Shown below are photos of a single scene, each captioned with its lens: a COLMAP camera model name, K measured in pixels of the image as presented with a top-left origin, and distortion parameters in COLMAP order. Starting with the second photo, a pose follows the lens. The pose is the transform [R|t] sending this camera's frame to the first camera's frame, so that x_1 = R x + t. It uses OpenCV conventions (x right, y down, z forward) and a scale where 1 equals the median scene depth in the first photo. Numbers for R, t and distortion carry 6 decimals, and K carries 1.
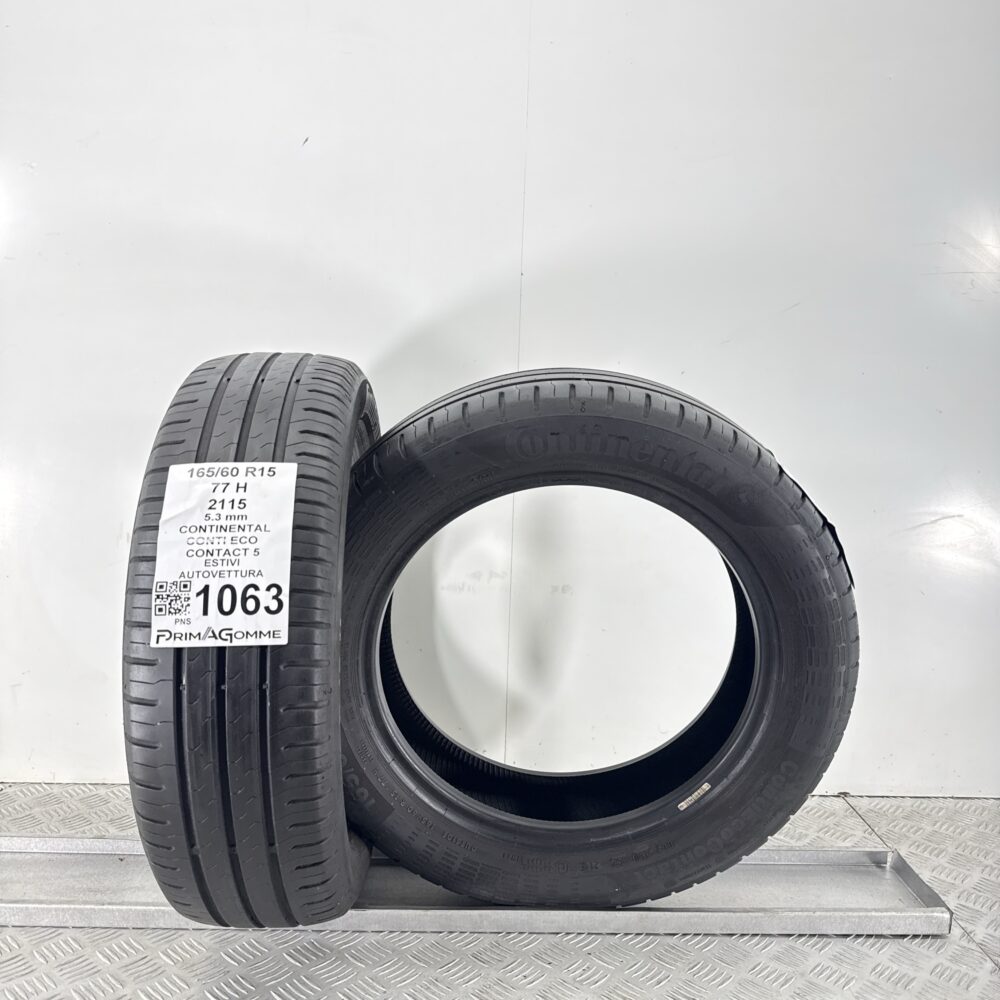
lens RADIAL K [[909.5, 0, 500.0], [0, 909.5, 500.0], [0, 0, 1]] dist [0.191343, -0.409036]
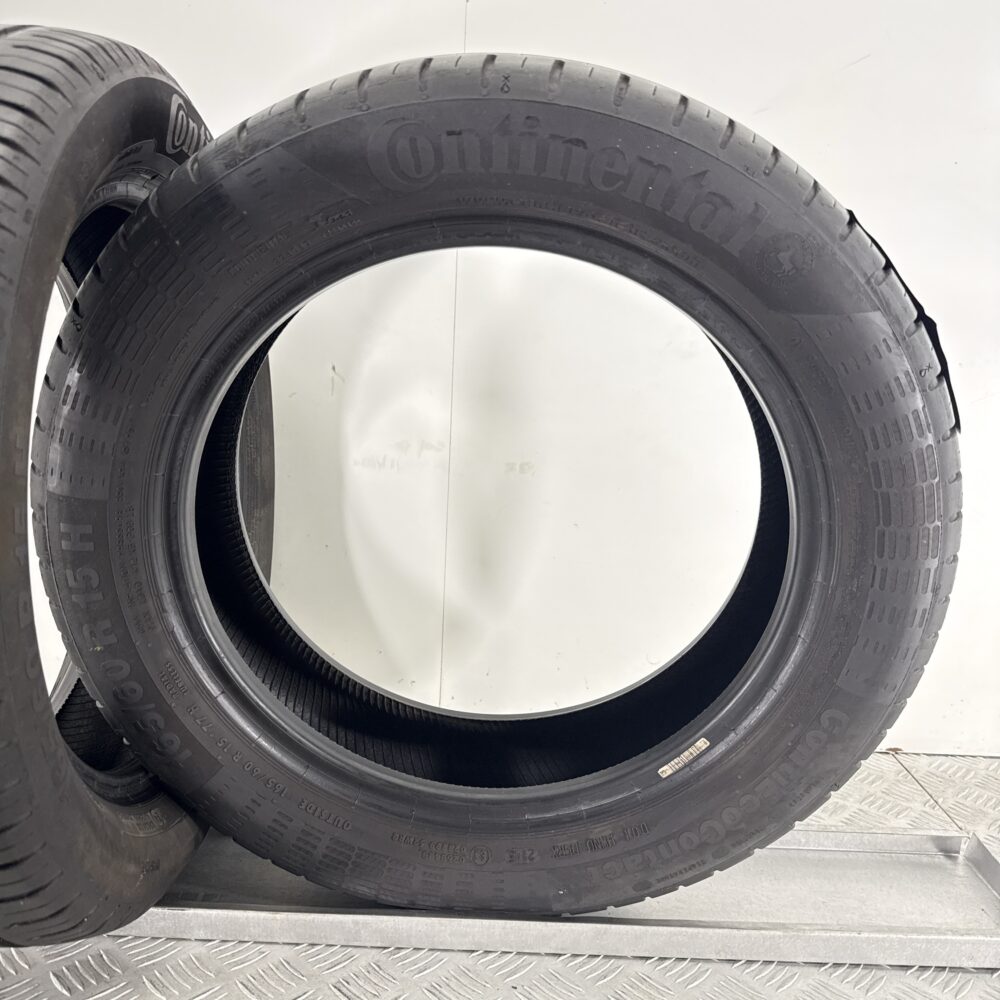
lens RADIAL K [[905.1, 0, 500.0], [0, 905.1, 500.0], [0, 0, 1]] dist [0.098963, -0.183196]
pose [[0.999459, 0.021741, -0.024664, 0.099550], [-0.019970, 0.997355, 0.069885, 0.104152], [0.026118, -0.069355, 0.997250, 0.397482]]
